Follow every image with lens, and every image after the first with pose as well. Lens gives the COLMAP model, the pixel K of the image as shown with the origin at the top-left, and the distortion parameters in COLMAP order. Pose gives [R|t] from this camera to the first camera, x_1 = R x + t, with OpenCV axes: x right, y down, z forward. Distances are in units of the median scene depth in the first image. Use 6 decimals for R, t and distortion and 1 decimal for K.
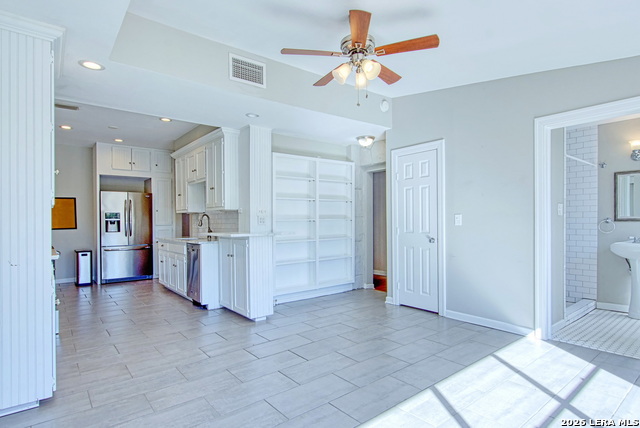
lens RADIAL K [[338.3, 0, 316.9], [0, 338.3, 219.2], [0, 0, 1]] dist [0.004566, -0.006709]
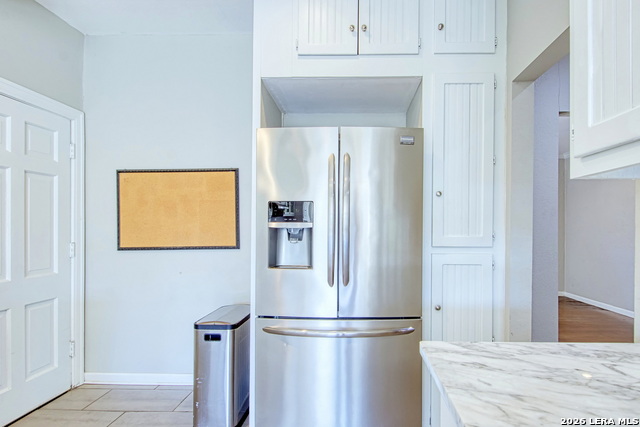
lens RADIAL K [[338.3, 0, 318.5], [0, 338.3, 215.6], [0, 0, 1]] dist [0.004566, -0.006709]
pose [[0.700605, 0.015699, -0.713377, -0.360023], [-0.011487, 0.999877, 0.010723, -0.010369], [0.713457, 0.000682, 0.700699, 0.767119]]
